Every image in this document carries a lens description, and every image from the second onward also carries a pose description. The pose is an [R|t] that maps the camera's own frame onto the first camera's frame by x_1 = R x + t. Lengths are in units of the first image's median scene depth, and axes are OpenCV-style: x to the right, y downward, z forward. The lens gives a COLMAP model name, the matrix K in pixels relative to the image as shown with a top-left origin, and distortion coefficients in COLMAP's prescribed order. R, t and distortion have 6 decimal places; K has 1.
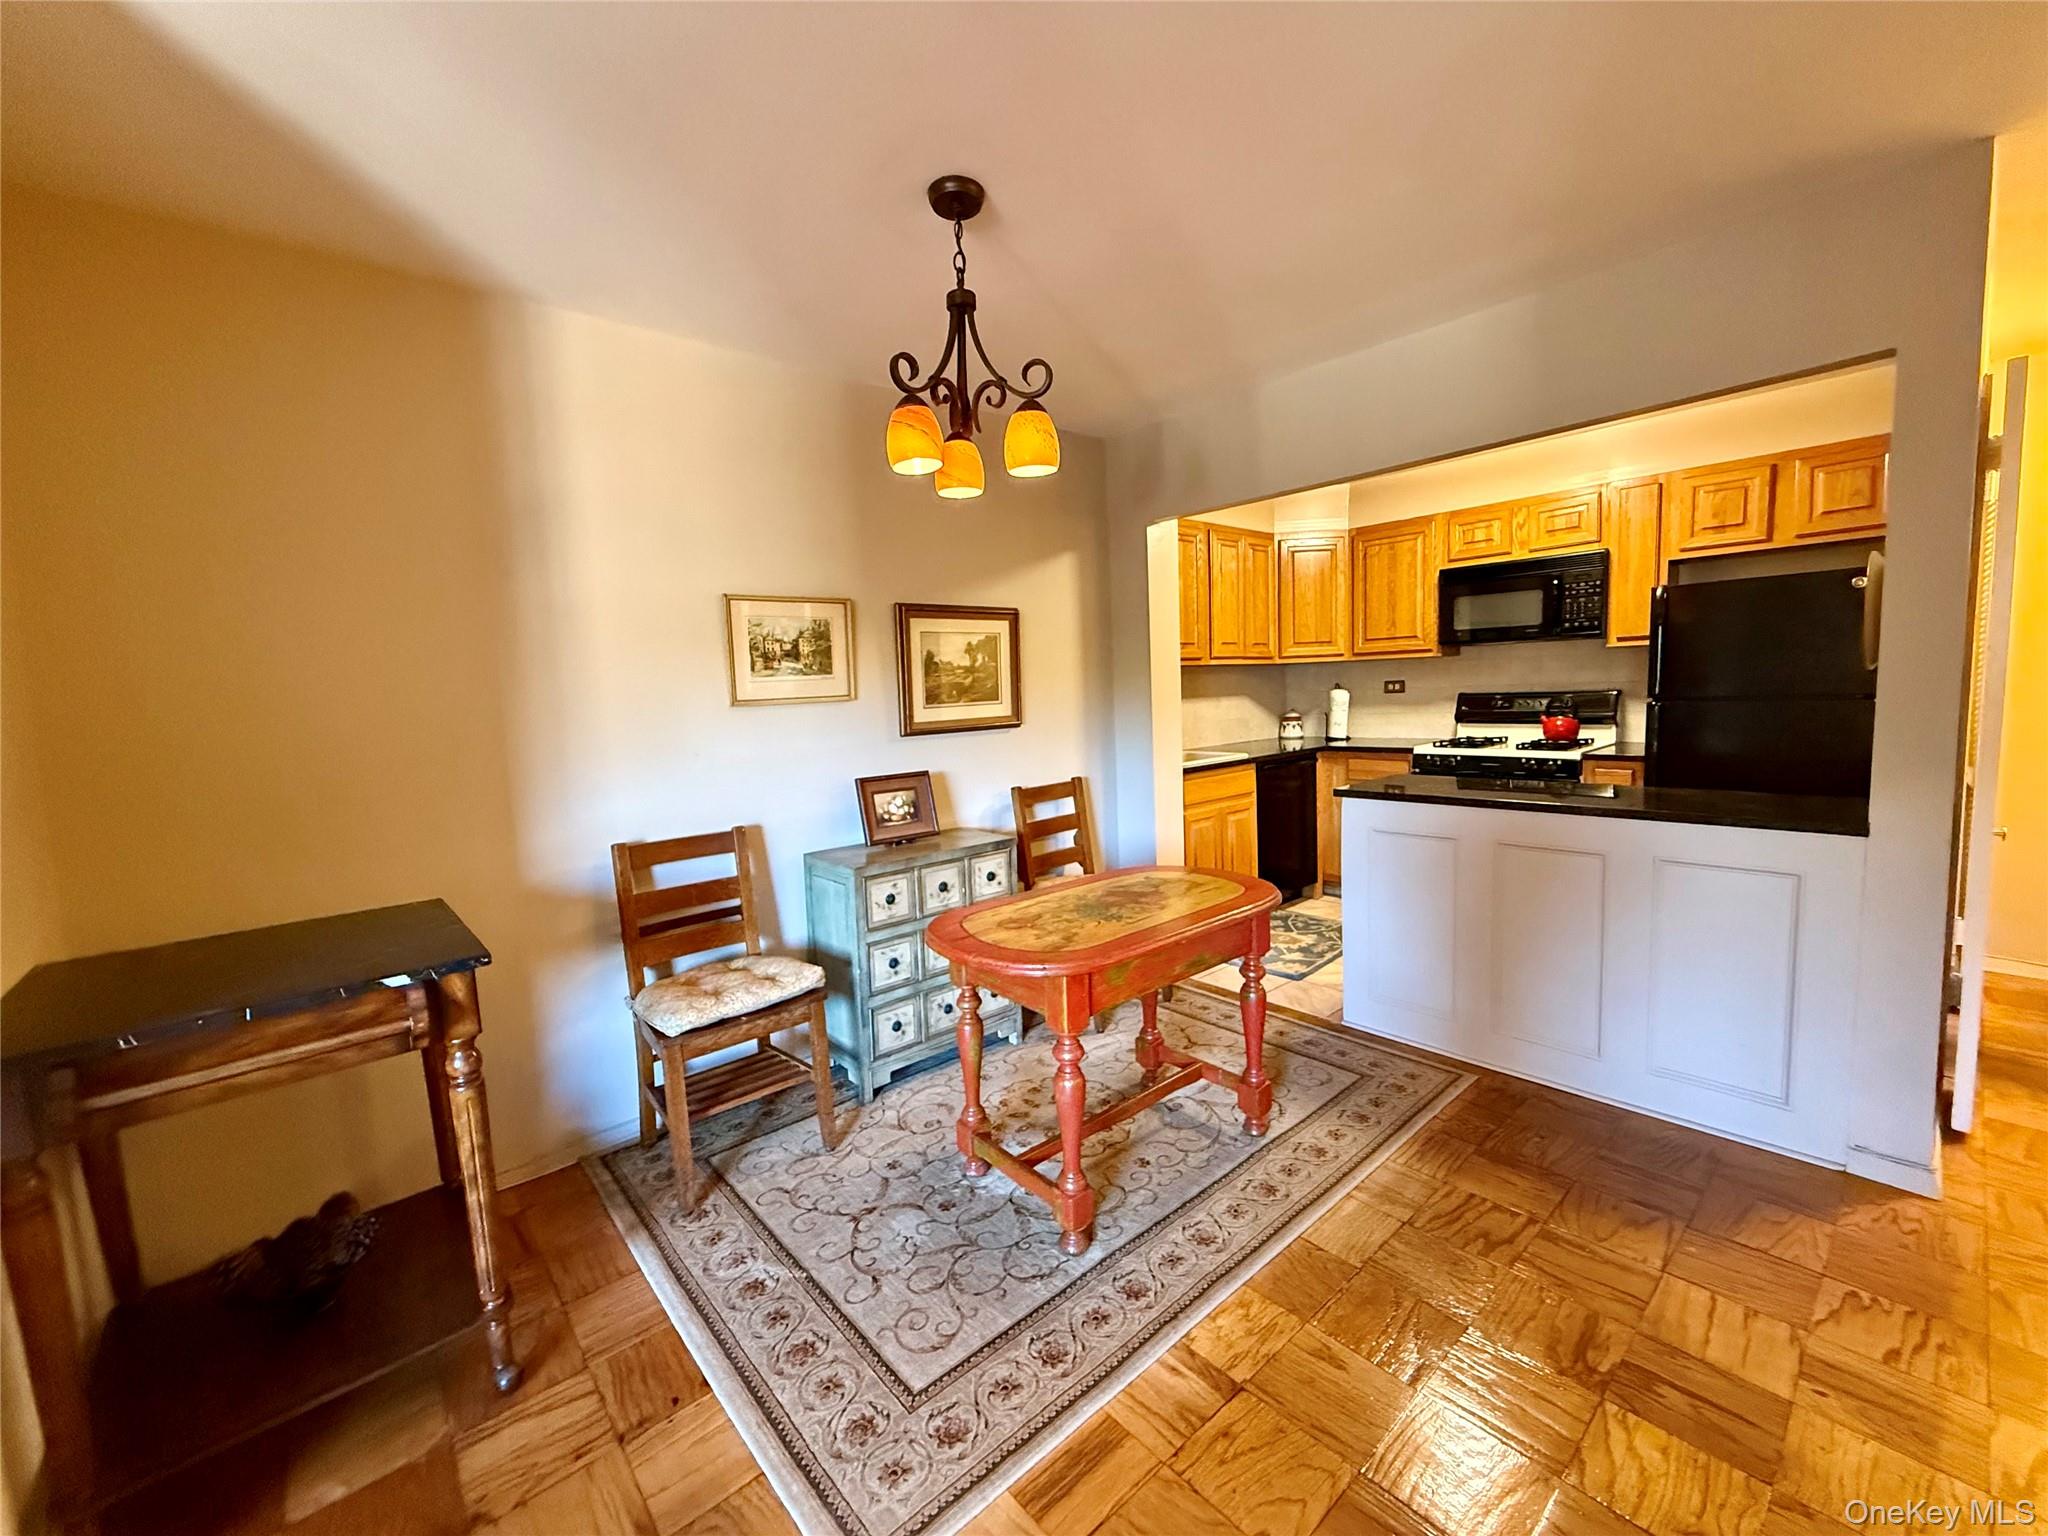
lens RADIAL K [[813.7, 0, 1018.1], [0, 813.7, 768.6], [0, 0, 1]] dist [-0.001235, -0.000683]
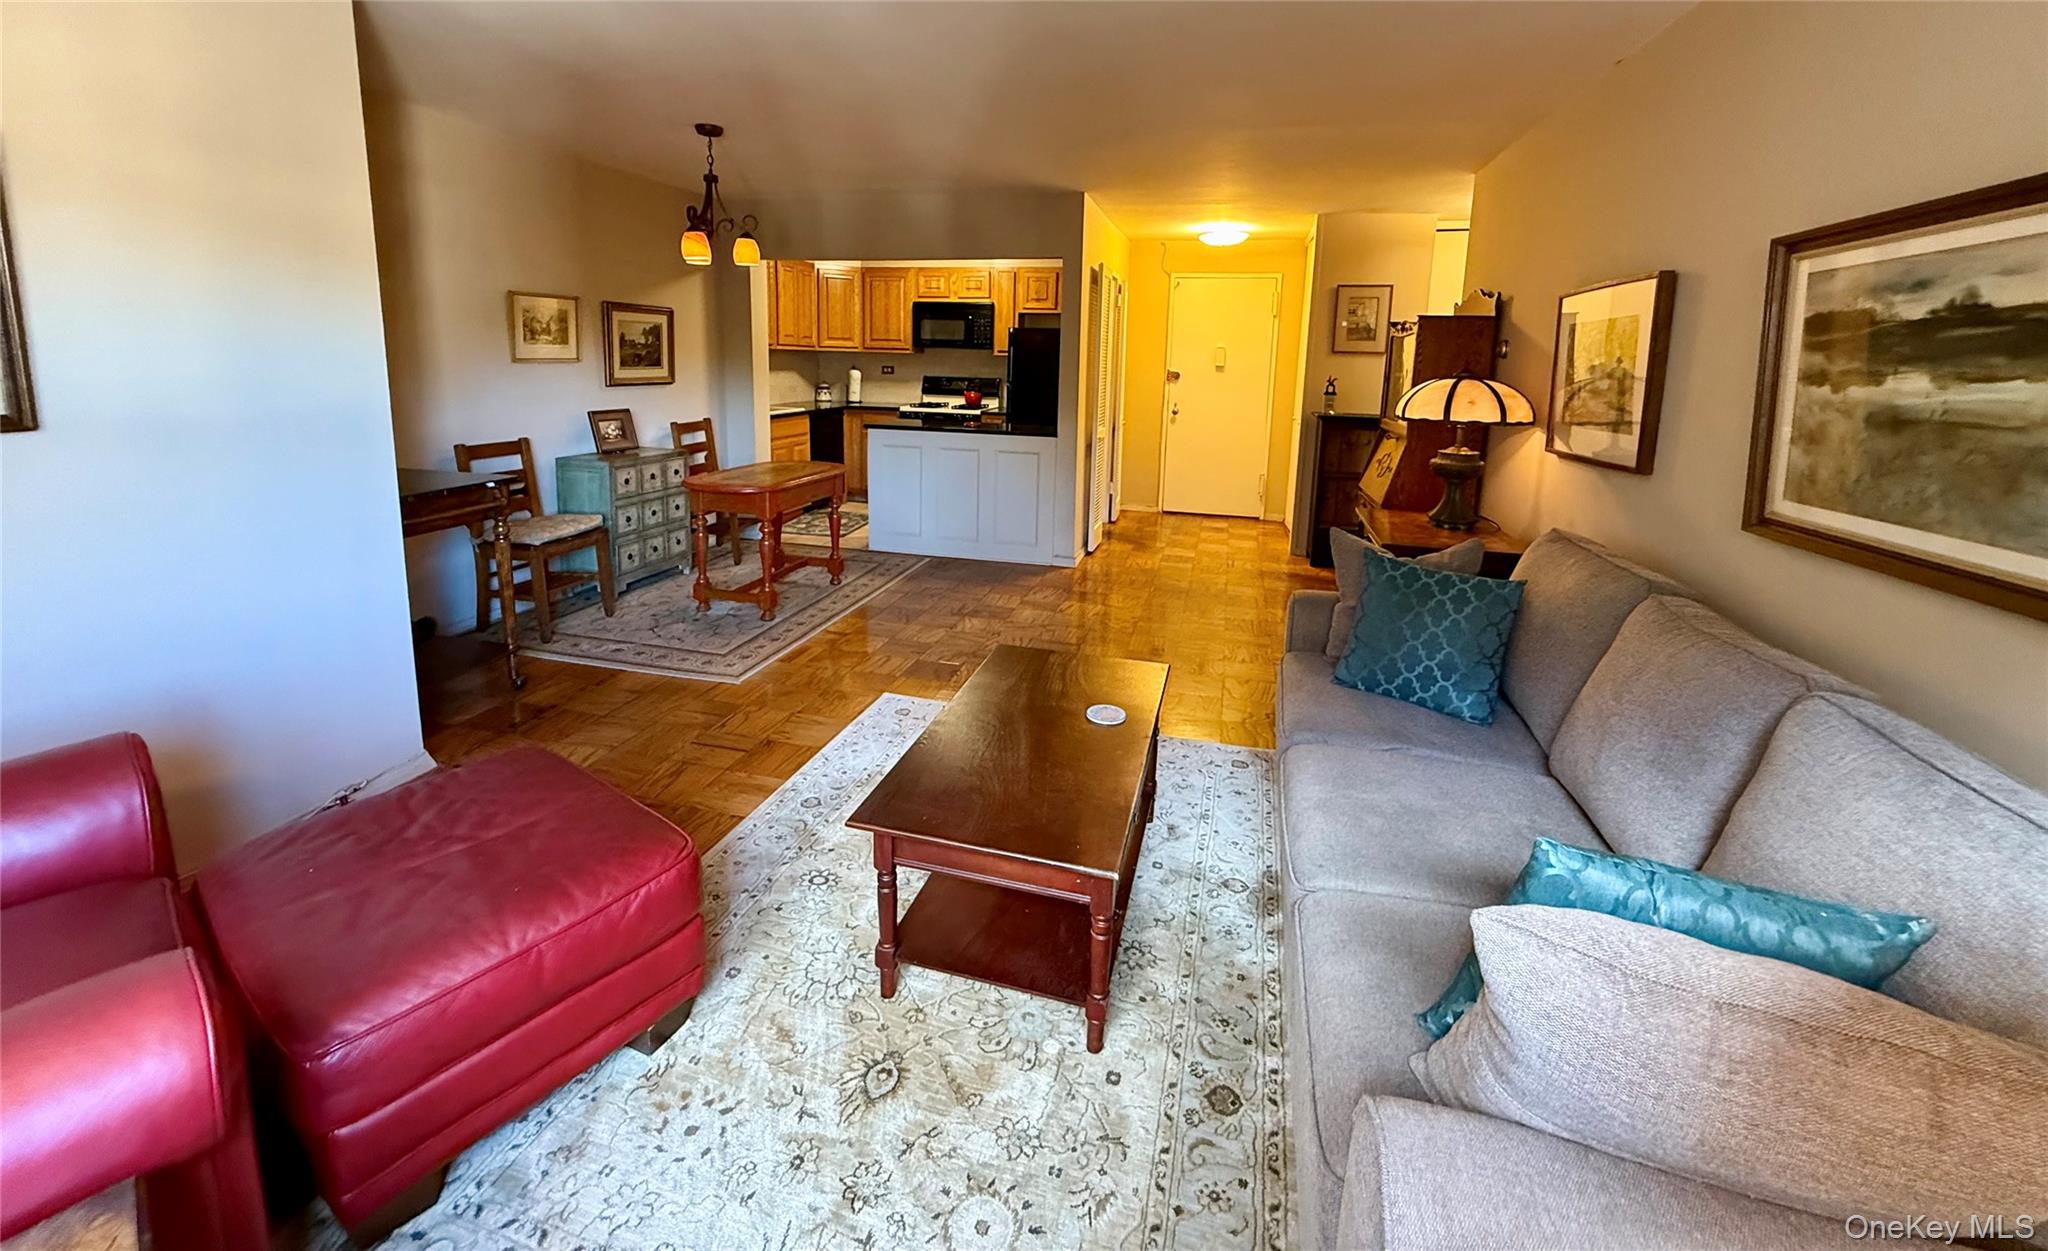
lens RADIAL K [[808.5, 0, 1019.3], [0, 808.5, 481.8], [0, 0, 1]] dist [0.000560, -0.000036]
pose [[0.819933, -0.025646, 0.571884, -0.326962], [-0.002483, 0.998827, 0.048352, 0.055874], [-0.572454, -0.041066, 0.818908, -0.623608]]
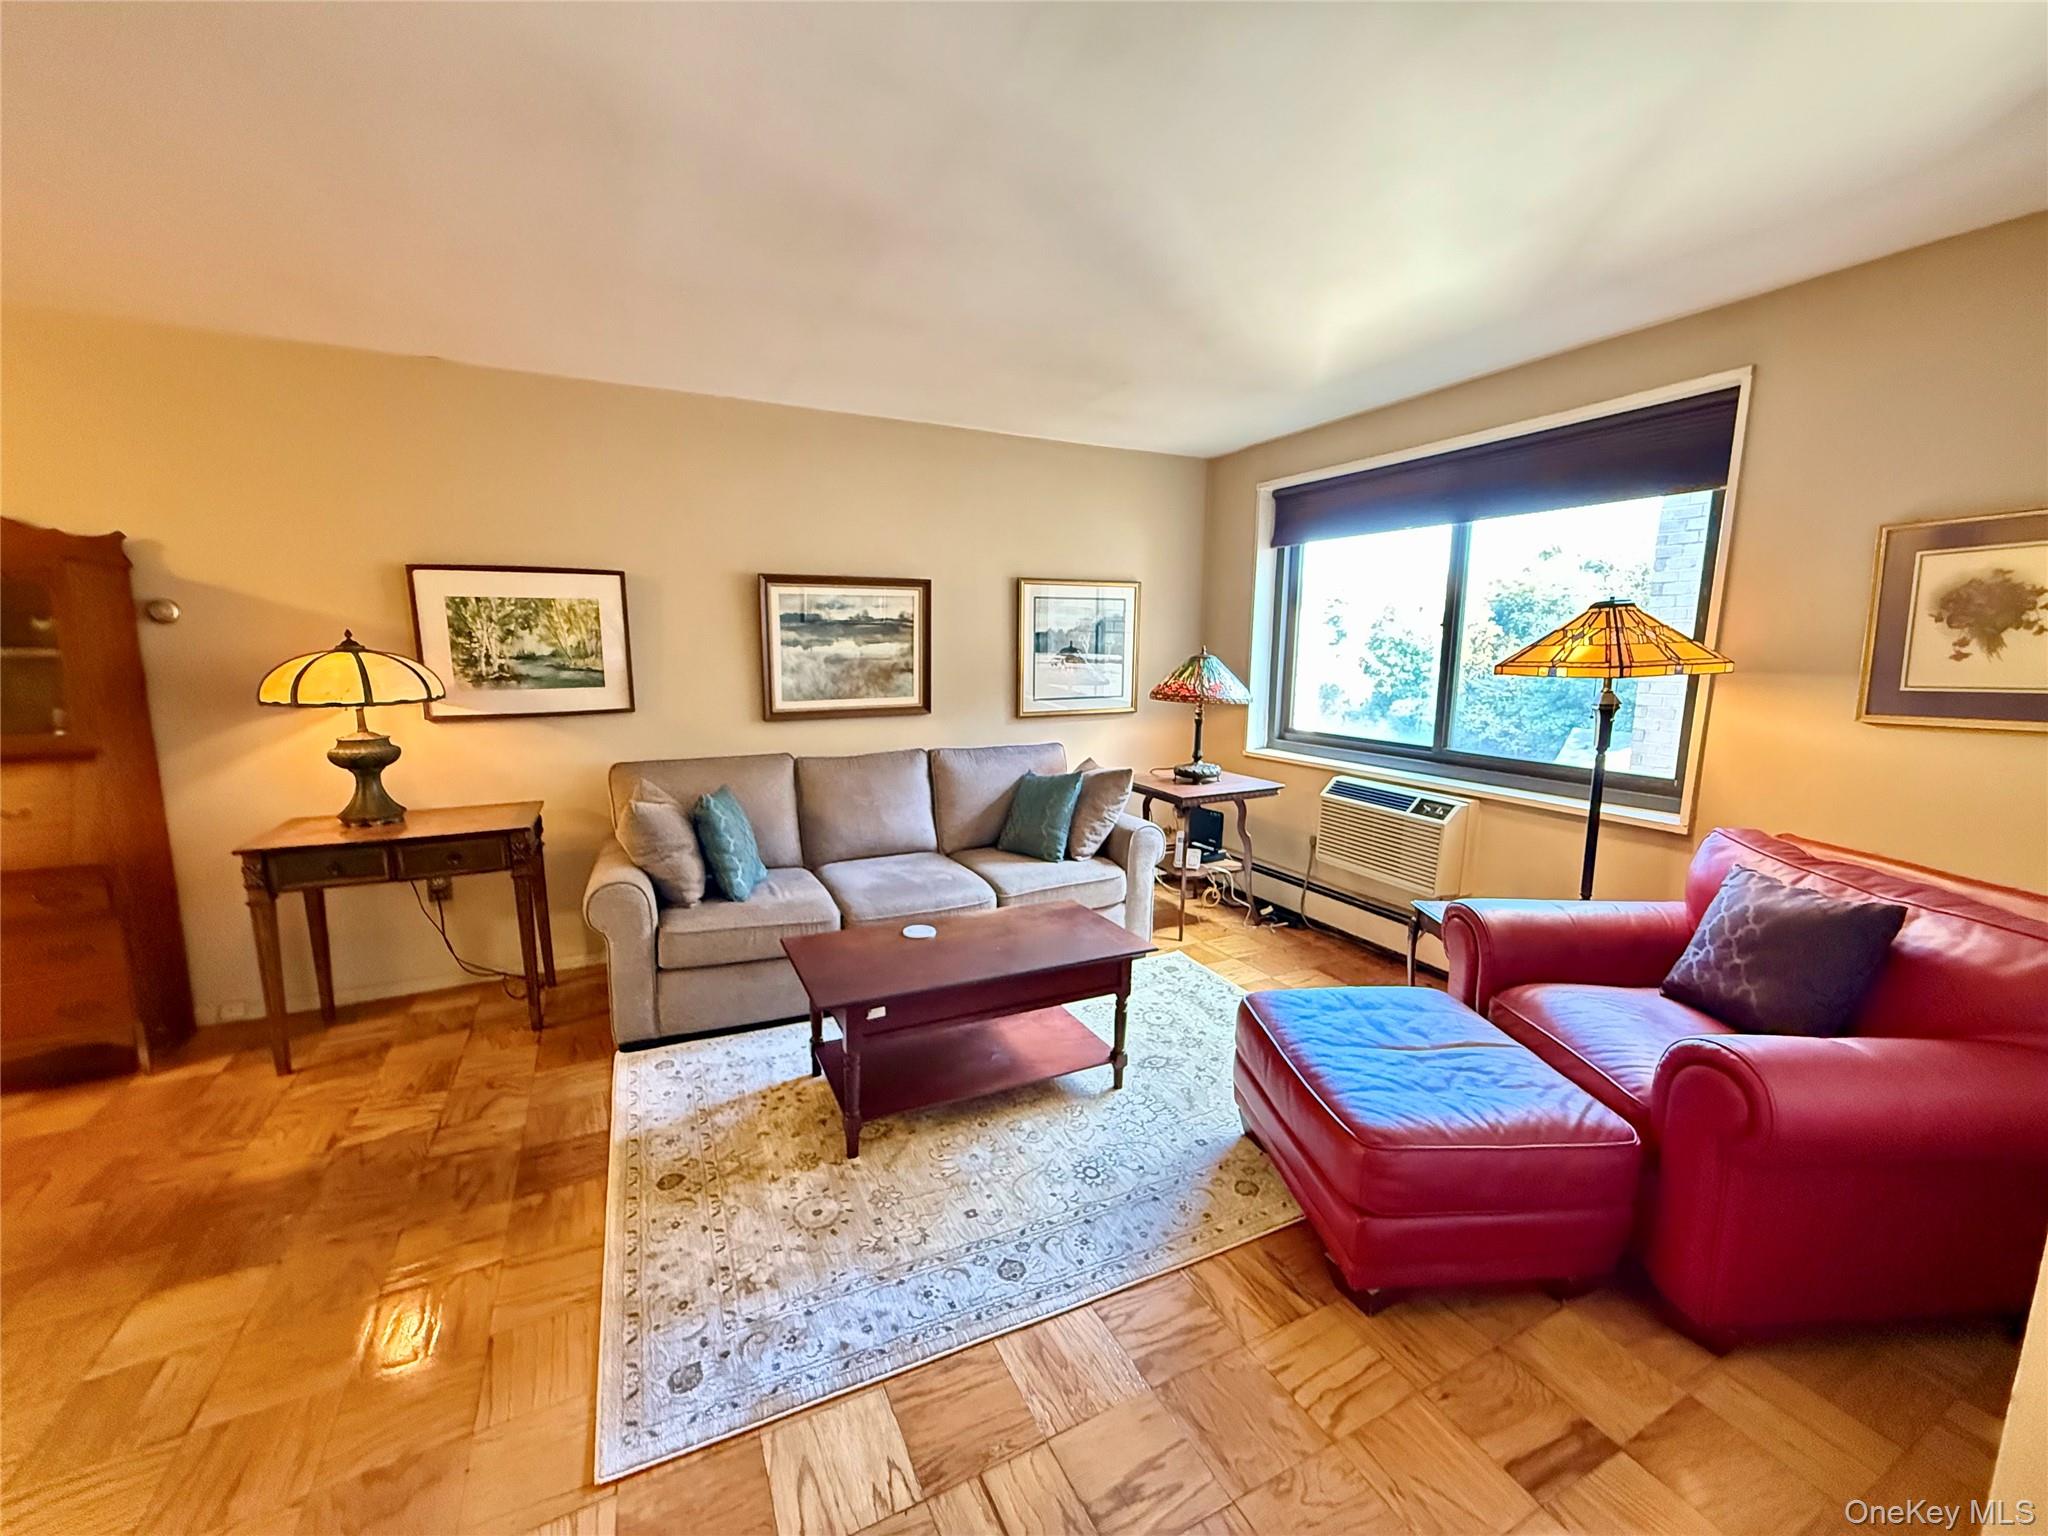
lens RADIAL K [[813.7, 0, 1015.9], [0, 813.7, 768.6], [0, 0, 1]] dist [-0.001235, -0.000683]
pose [[-0.969116, -0.005698, 0.246541, -0.206005], [0.054356, 0.970211, 0.236086, -0.055507], [-0.240542, 0.242196, -0.939936, 0.425559]]
